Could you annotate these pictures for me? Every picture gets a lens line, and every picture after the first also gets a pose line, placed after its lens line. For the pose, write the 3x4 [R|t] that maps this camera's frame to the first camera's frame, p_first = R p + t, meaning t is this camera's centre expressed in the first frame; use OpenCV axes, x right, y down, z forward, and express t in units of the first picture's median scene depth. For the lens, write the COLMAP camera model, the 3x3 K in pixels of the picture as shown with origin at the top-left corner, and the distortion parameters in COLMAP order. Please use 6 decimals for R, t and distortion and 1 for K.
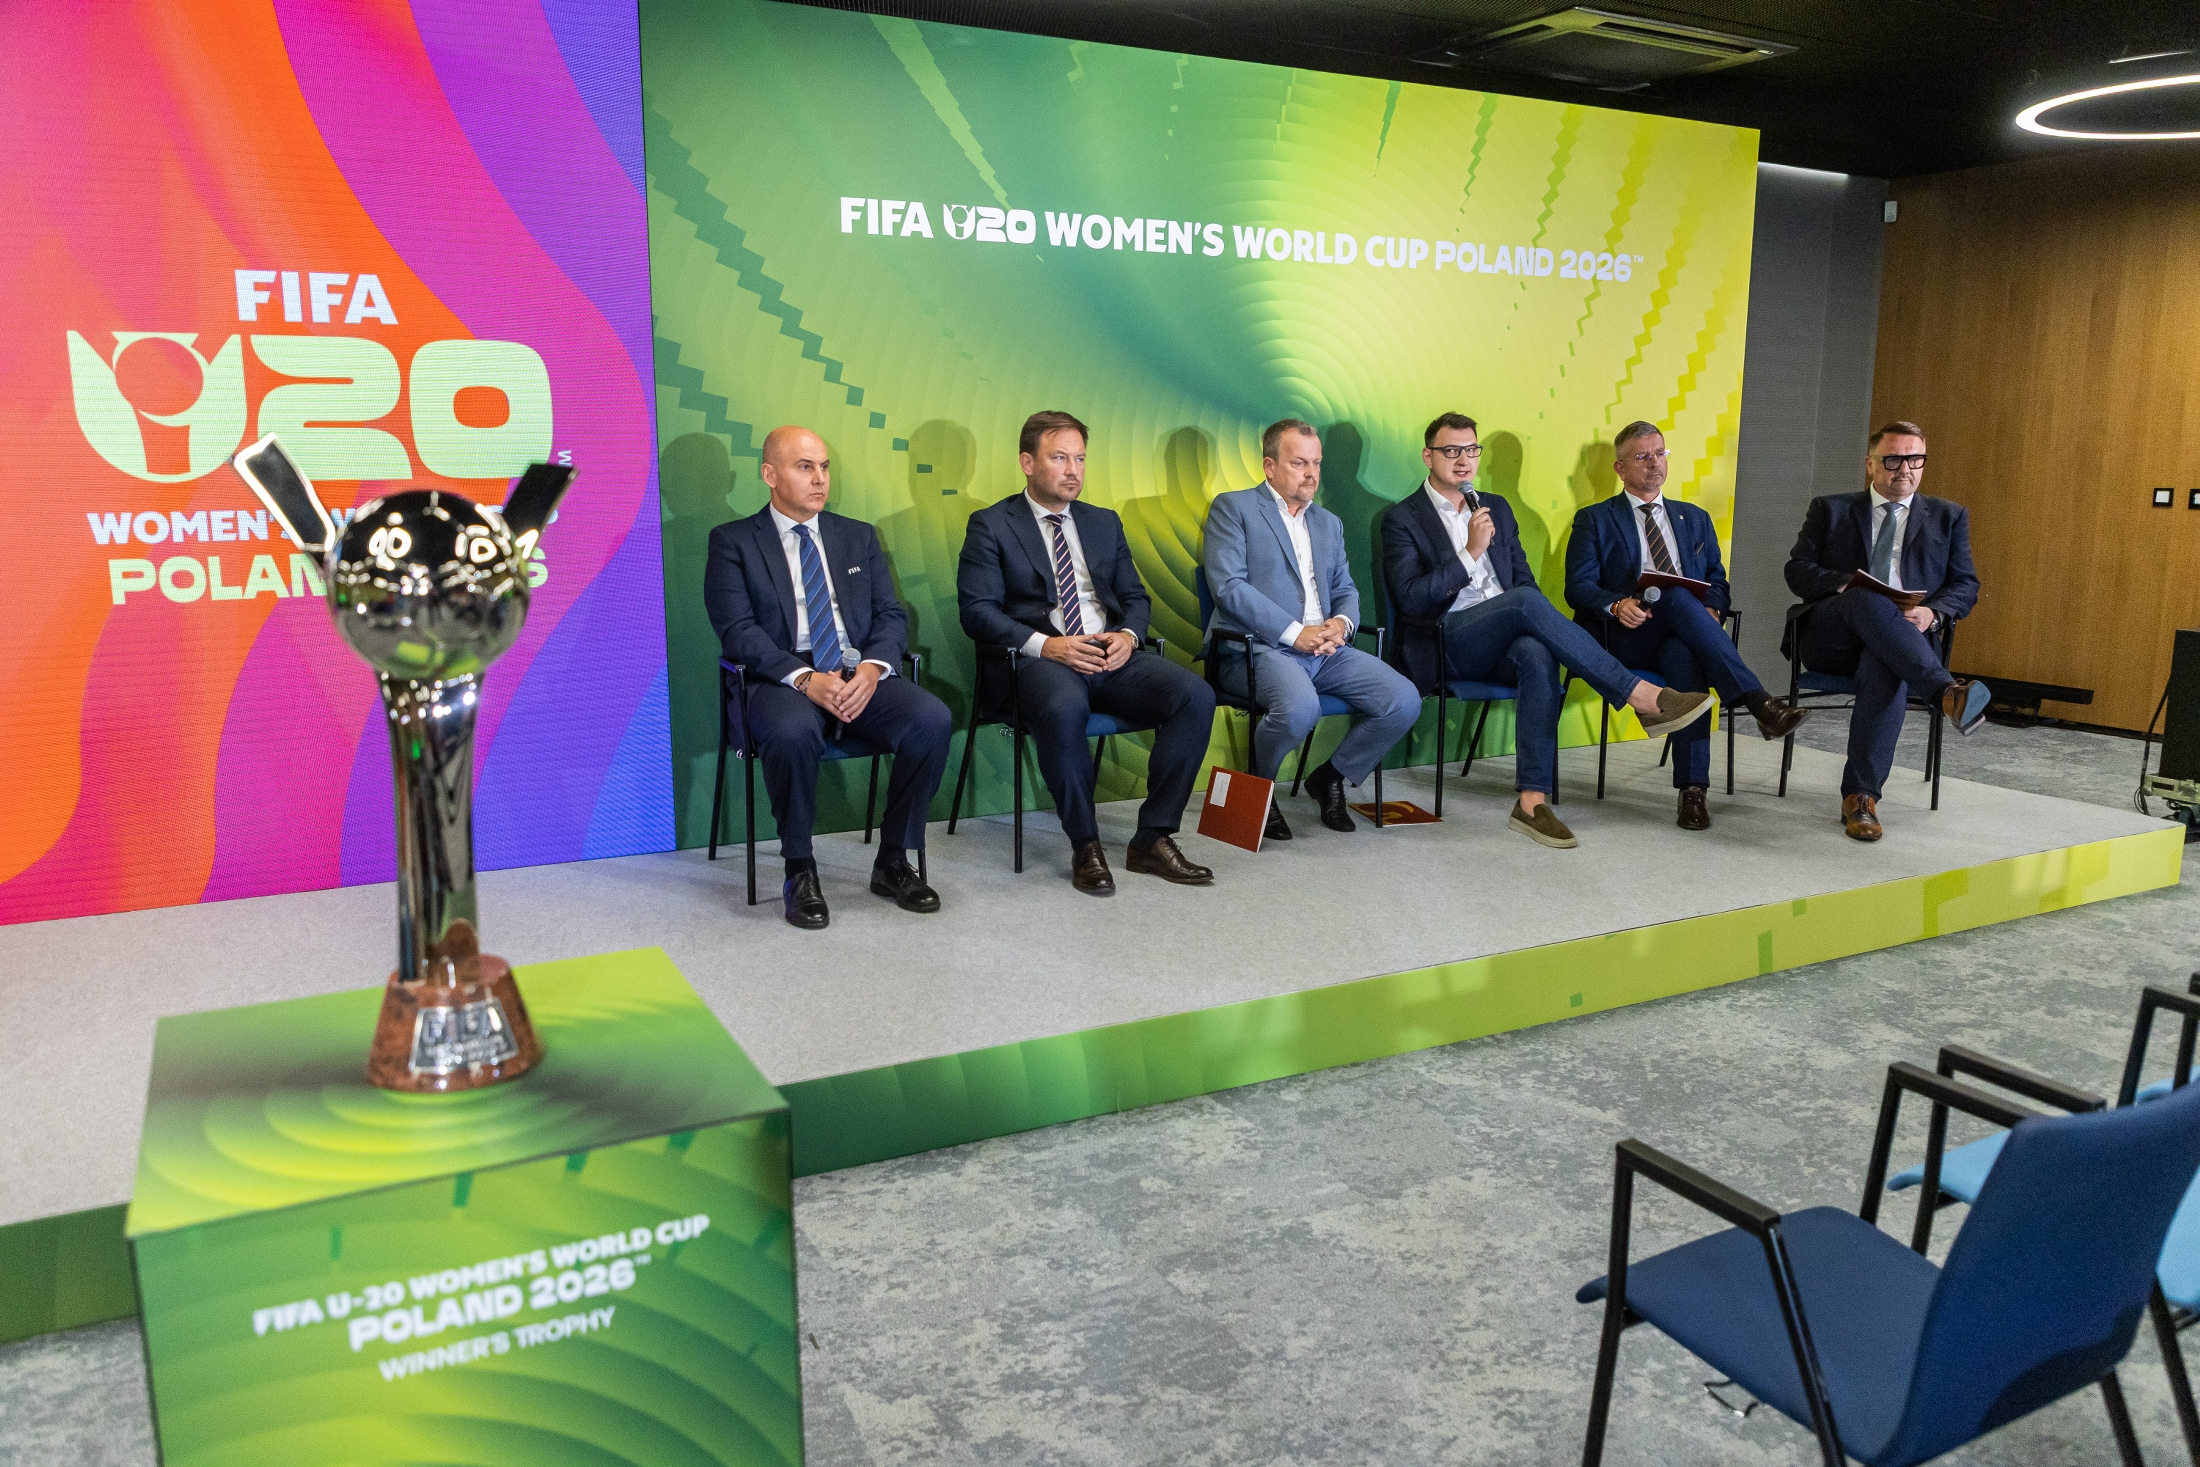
lens RADIAL K [[1611.0, 0, 1070.3], [0, 1611.0, 739.6], [0, 0, 1]] dist [-0.041341, 0.000238]
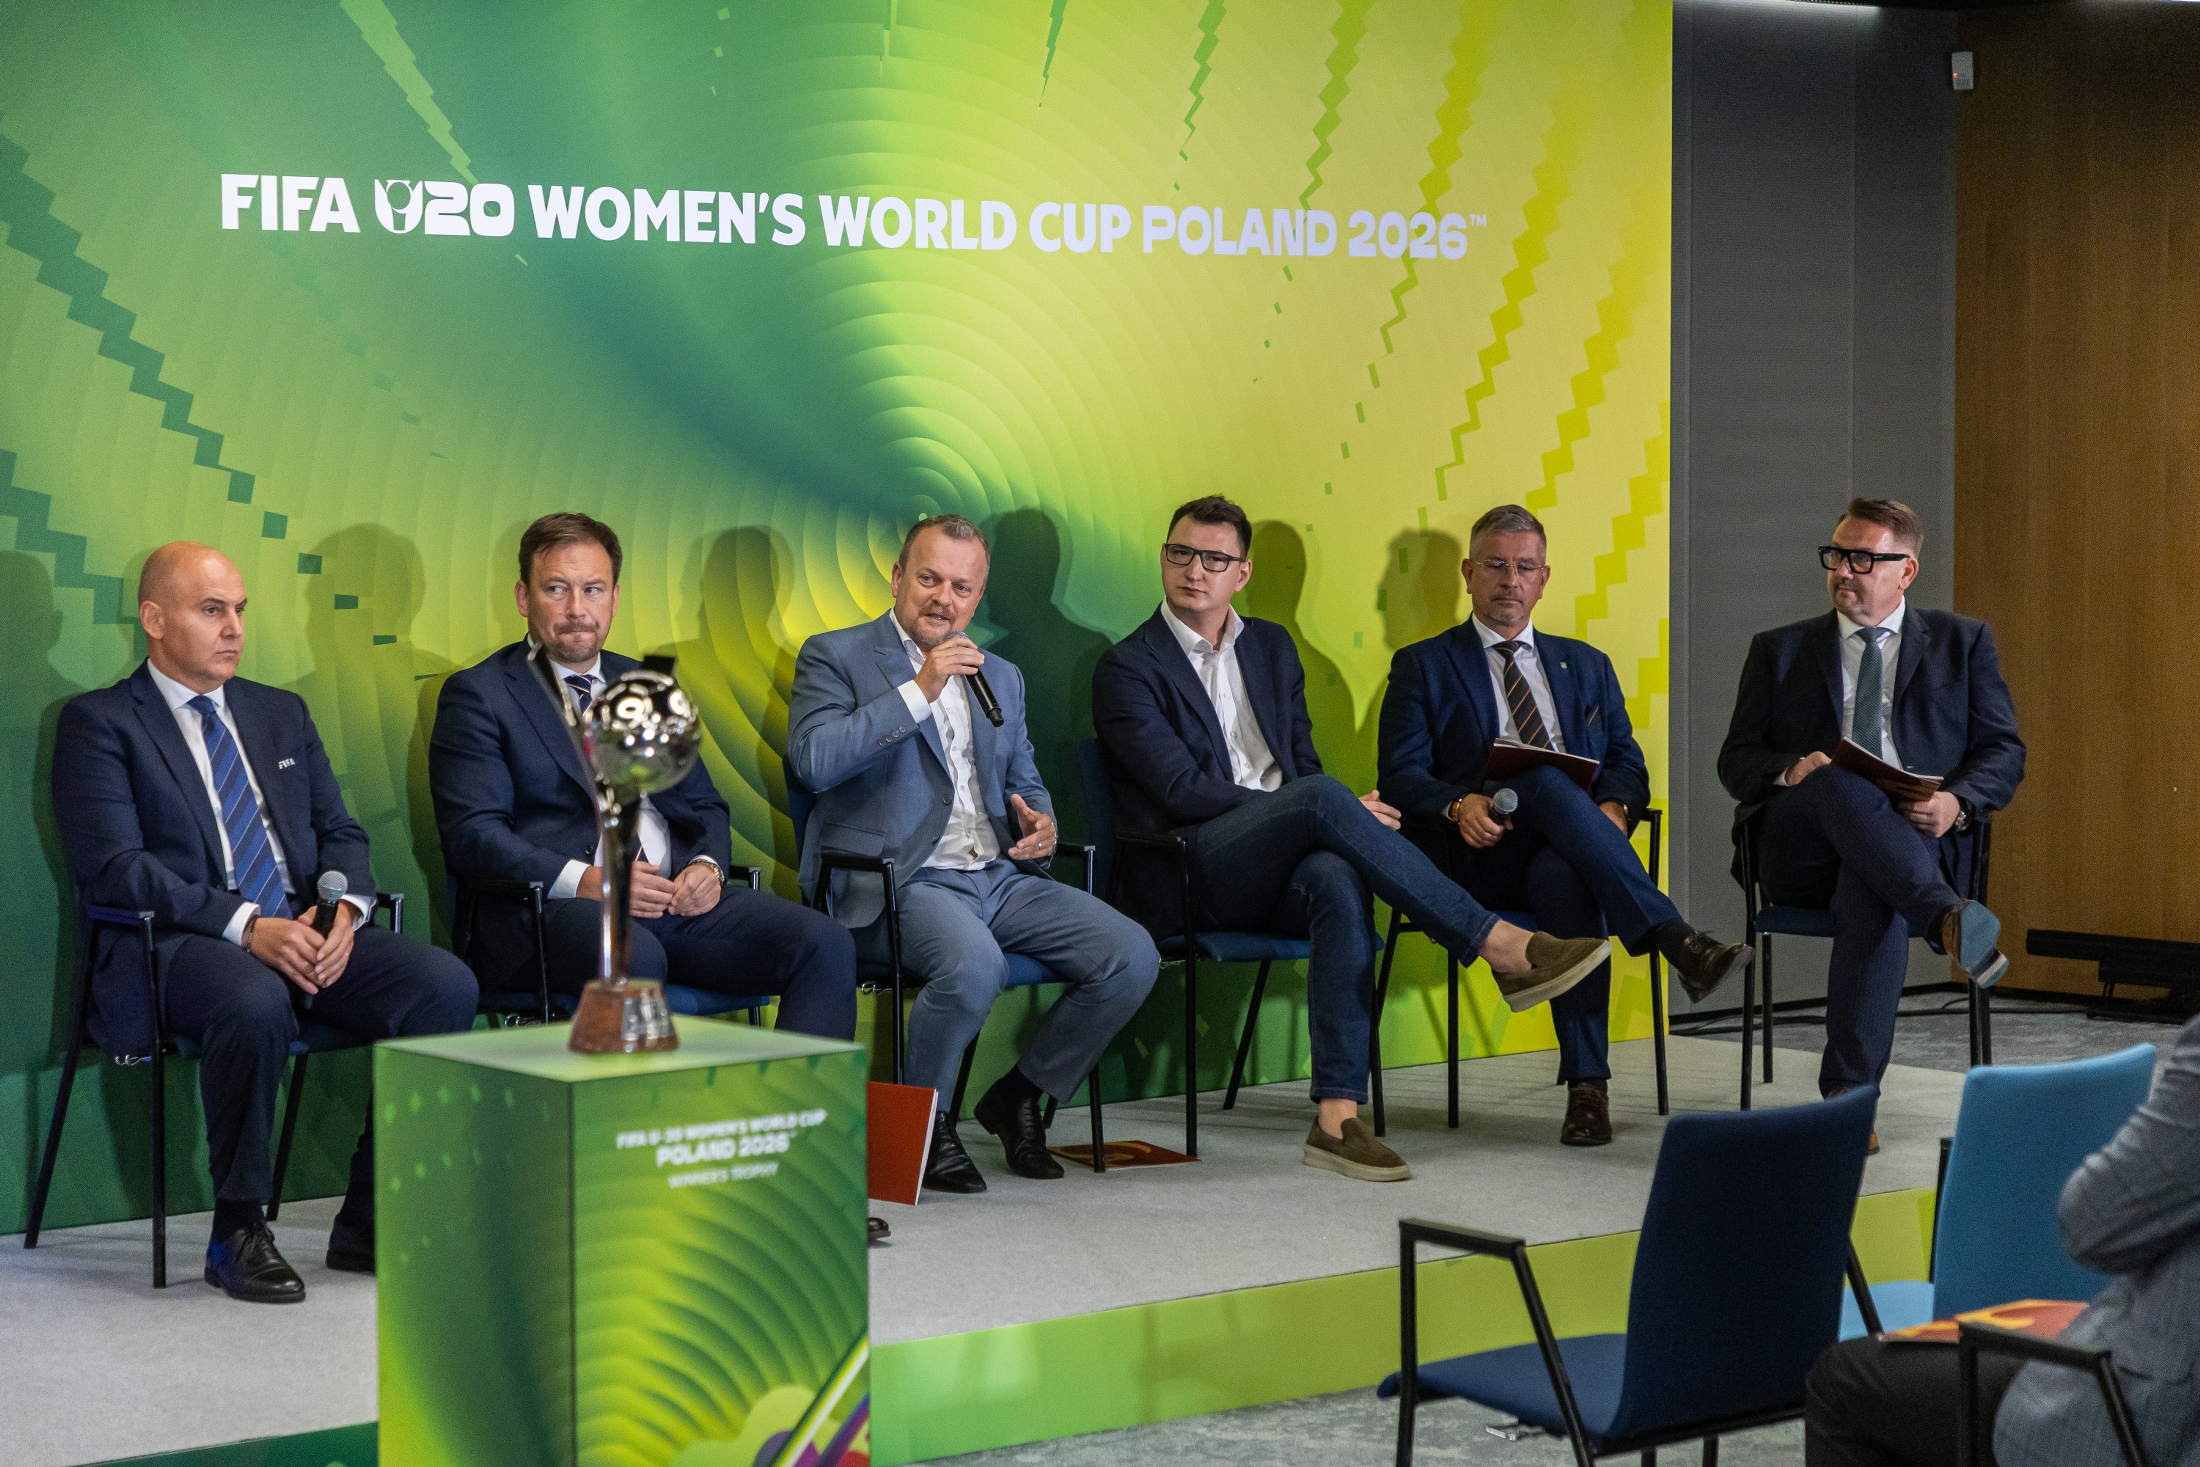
lens RADIAL K [[5084.6, 0, 1100.0], [0, 5084.6, 733.5], [0, 0, 1]] dist [0.007250, -0.194702]
pose [[0.974375, -0.018545, 0.224164, -0.243179], [0.045650, 0.992159, -0.116348, 0.116383], [-0.220249, 0.123600, 0.967581, -0.908861]]
